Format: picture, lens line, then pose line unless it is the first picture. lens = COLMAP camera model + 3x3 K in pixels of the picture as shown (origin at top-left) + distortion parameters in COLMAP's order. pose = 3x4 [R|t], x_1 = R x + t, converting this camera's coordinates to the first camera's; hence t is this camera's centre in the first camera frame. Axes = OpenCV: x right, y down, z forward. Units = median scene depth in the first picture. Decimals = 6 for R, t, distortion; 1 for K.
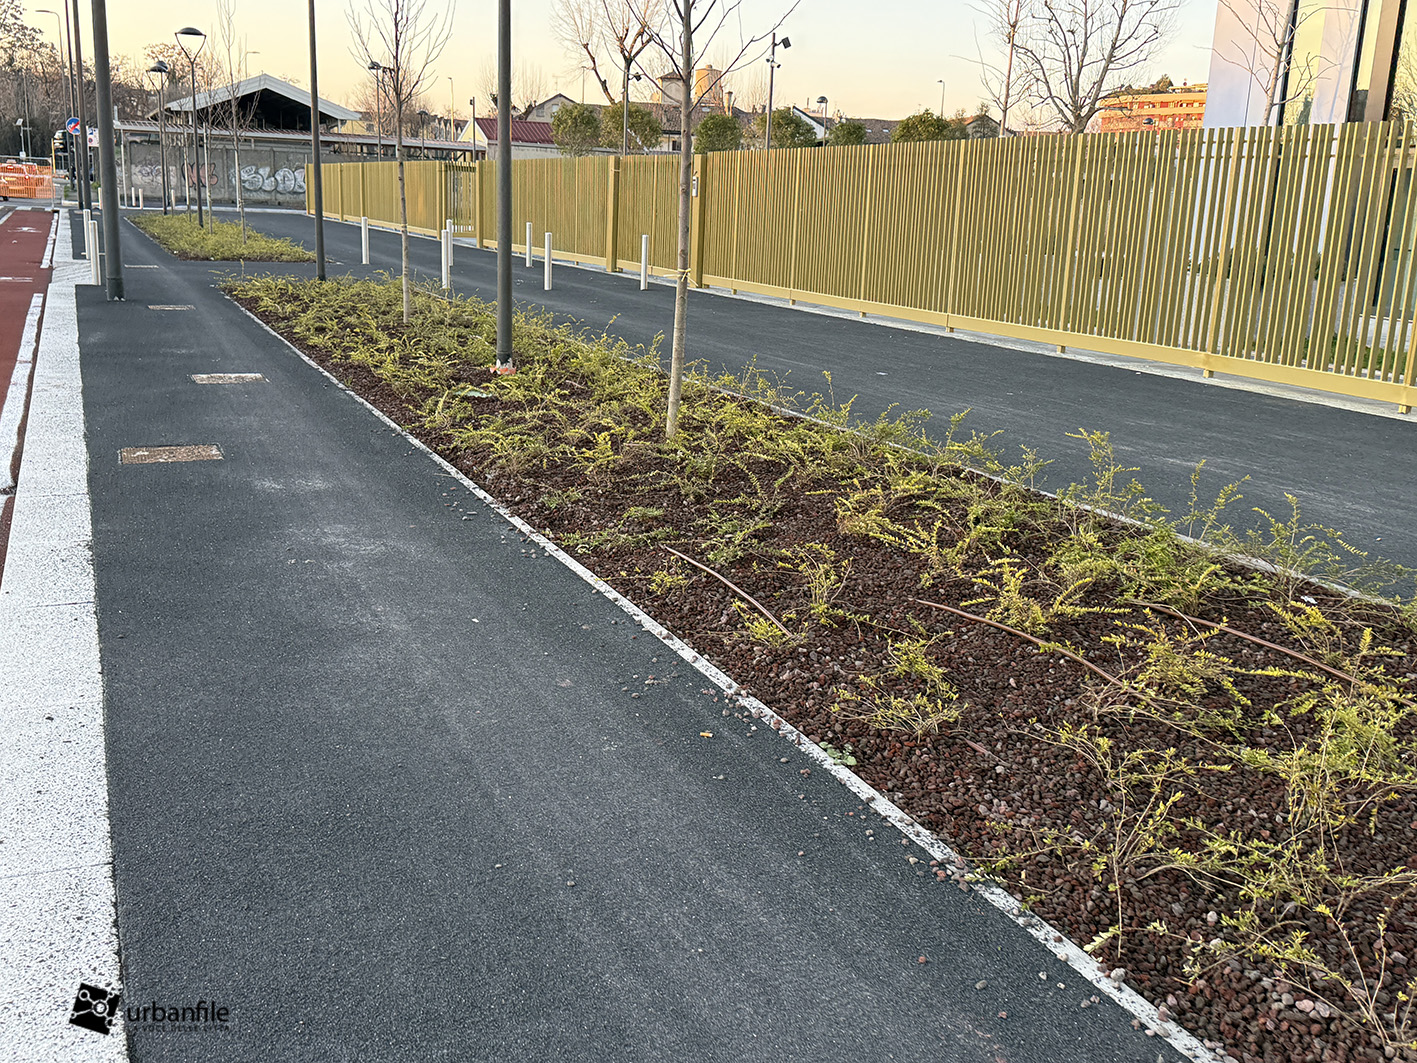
lens RADIAL K [[1458.4, 0, 712.0], [0, 1458.4, 586.2], [0, 0, 1]] dist [-0.020963, 0.000000]
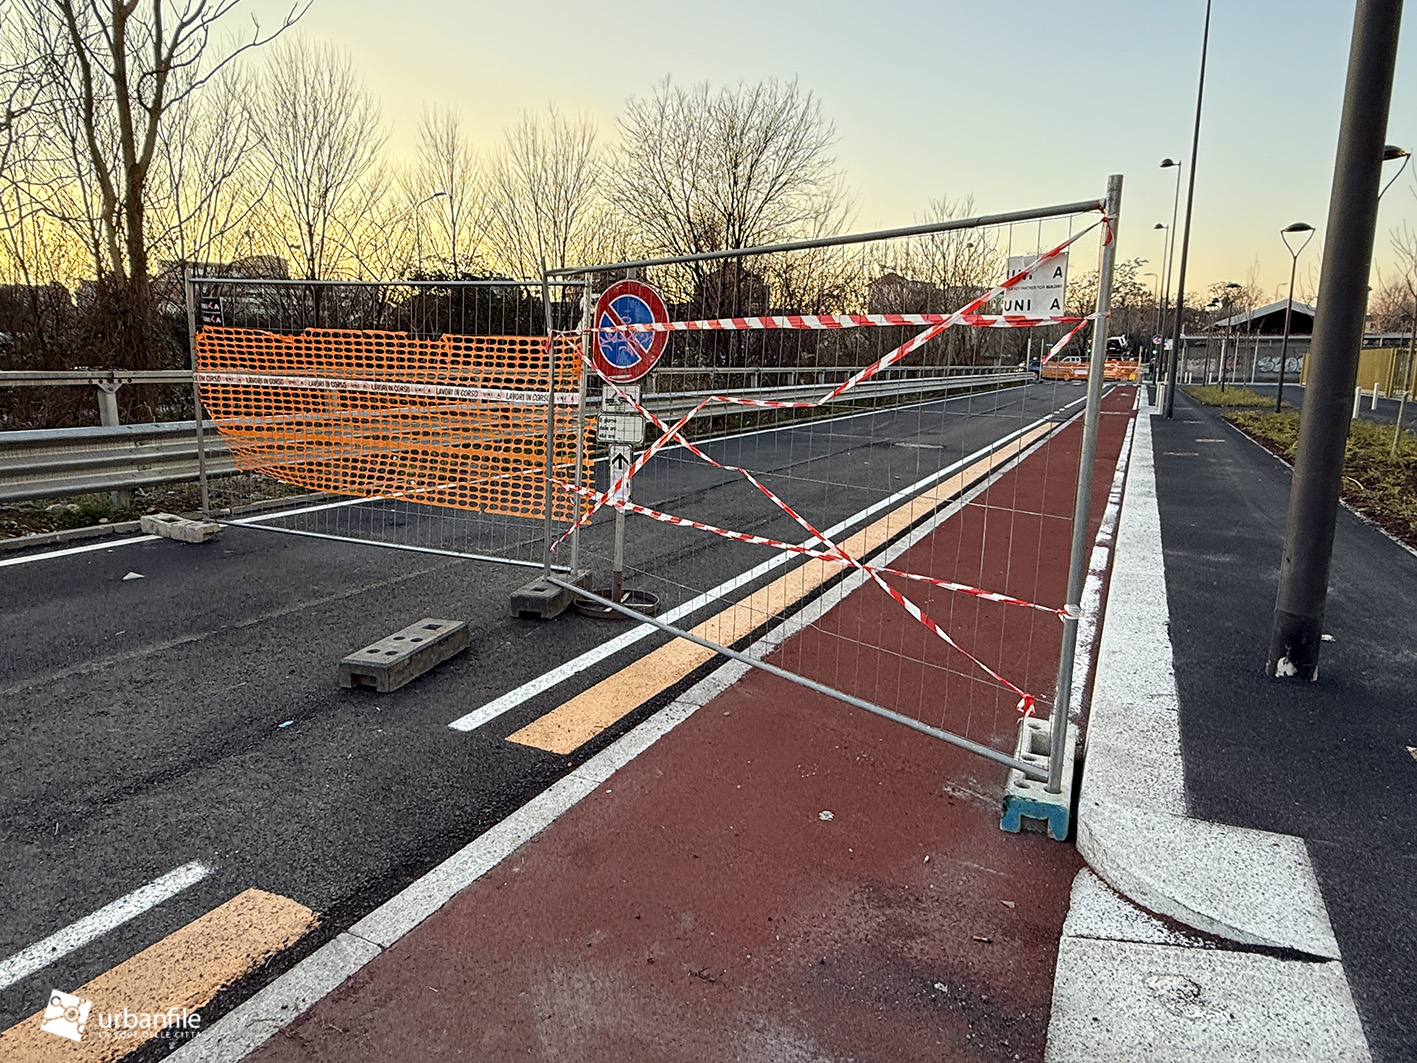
lens RADIAL K [[899.8, 0, 717.1], [0, 899.8, 542.7], [0, 0, 1]] dist [-0.005636, 0.003117]
pose [[0.665200, 0.105150, -0.739224, 0.030278], [-0.166559, 0.985985, -0.009629, 0.021019], [0.727851, 0.129530, 0.673390, -0.073448]]
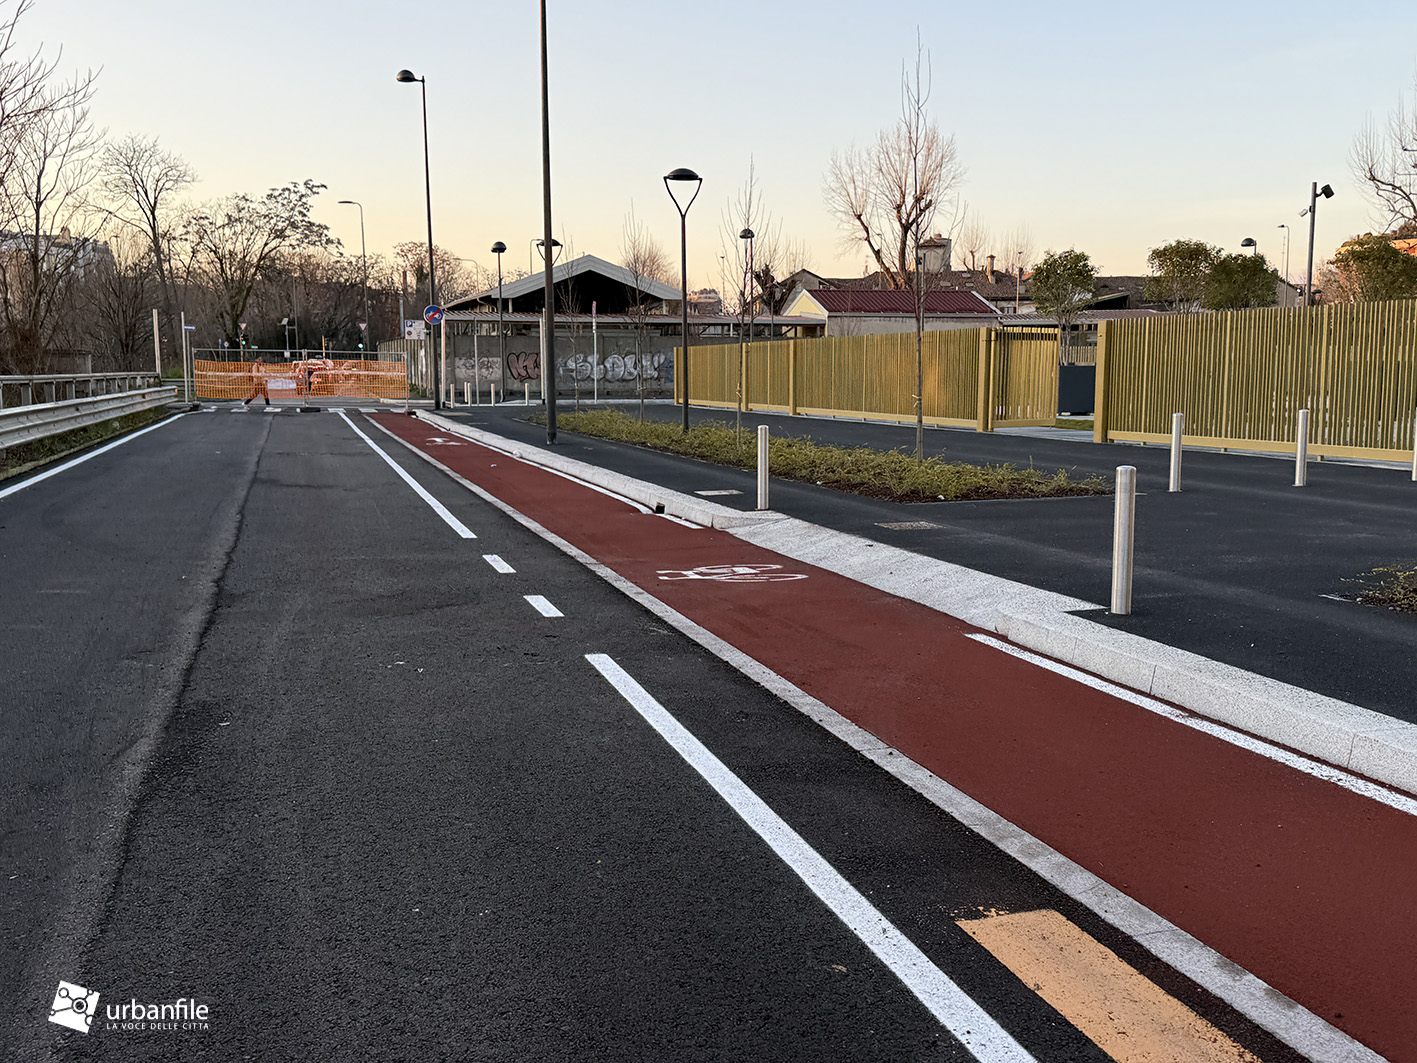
lens RADIAL K [[1458.4, 0, 708.1], [0, 1458.4, 537.3], [0, 0, 1]] dist [-0.020963, 0.000000]
pose [[0.992930, -0.029542, -0.114966, -0.138402], [0.012595, 0.989289, -0.145427, -0.043271], [0.118030, 0.142951, 0.982667, 0.134567]]
